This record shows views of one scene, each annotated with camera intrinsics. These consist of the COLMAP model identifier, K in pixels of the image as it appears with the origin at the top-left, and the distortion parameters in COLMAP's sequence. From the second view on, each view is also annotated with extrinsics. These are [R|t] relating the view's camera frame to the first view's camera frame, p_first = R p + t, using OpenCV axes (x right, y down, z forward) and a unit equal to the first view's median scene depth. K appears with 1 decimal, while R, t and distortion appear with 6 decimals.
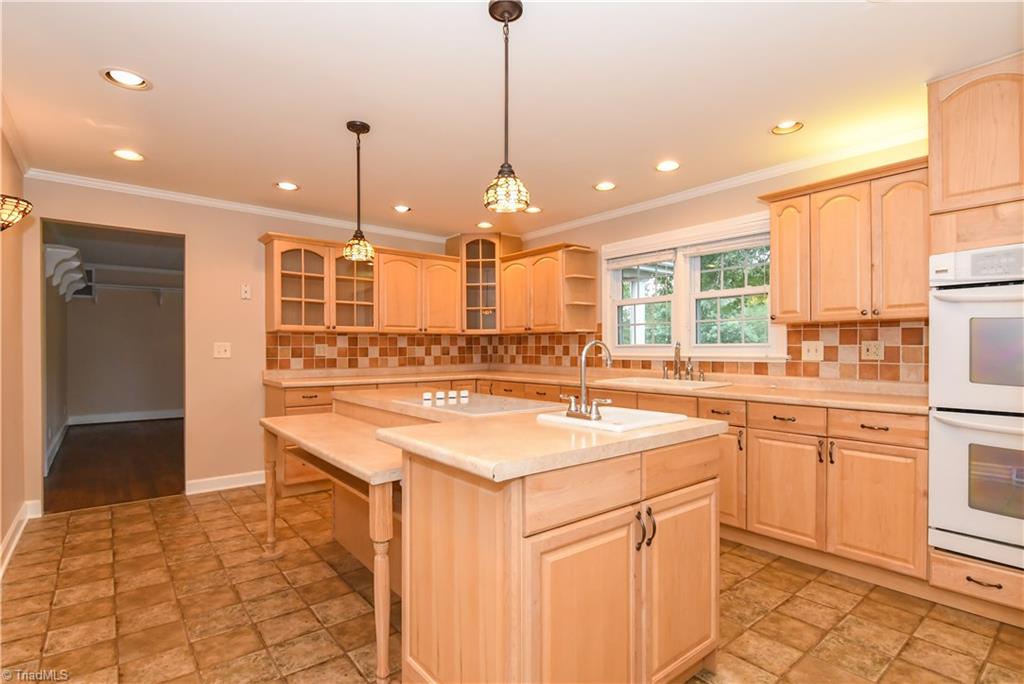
lens RADIAL K [[496.5, 0, 512.0], [0, 496.5, 342.0], [0, 0, 1]] dist [0.000807, -0.013101]
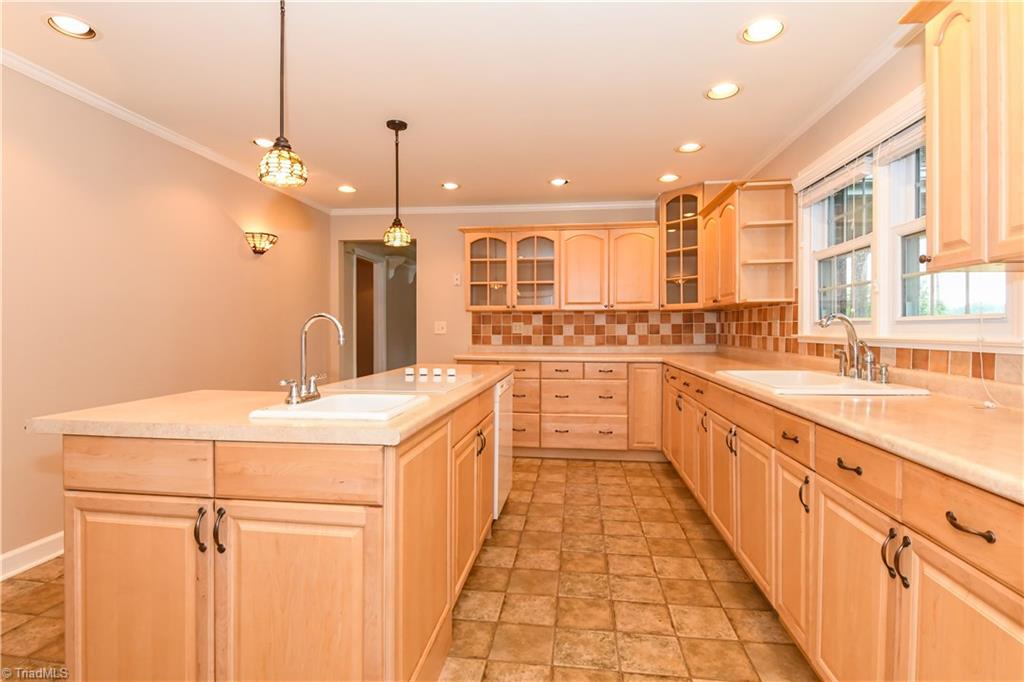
lens RADIAL K [[496.0, 0, 512.9], [0, 496.0, 329.3], [0, 0, 1]] dist [0.002616, -0.012215]
pose [[0.688133, 0.002888, -0.725579, 0.379515], [0.008045, 0.999900, 0.011610, 0.006329], [0.725540, -0.013826, 0.688041, 0.241399]]
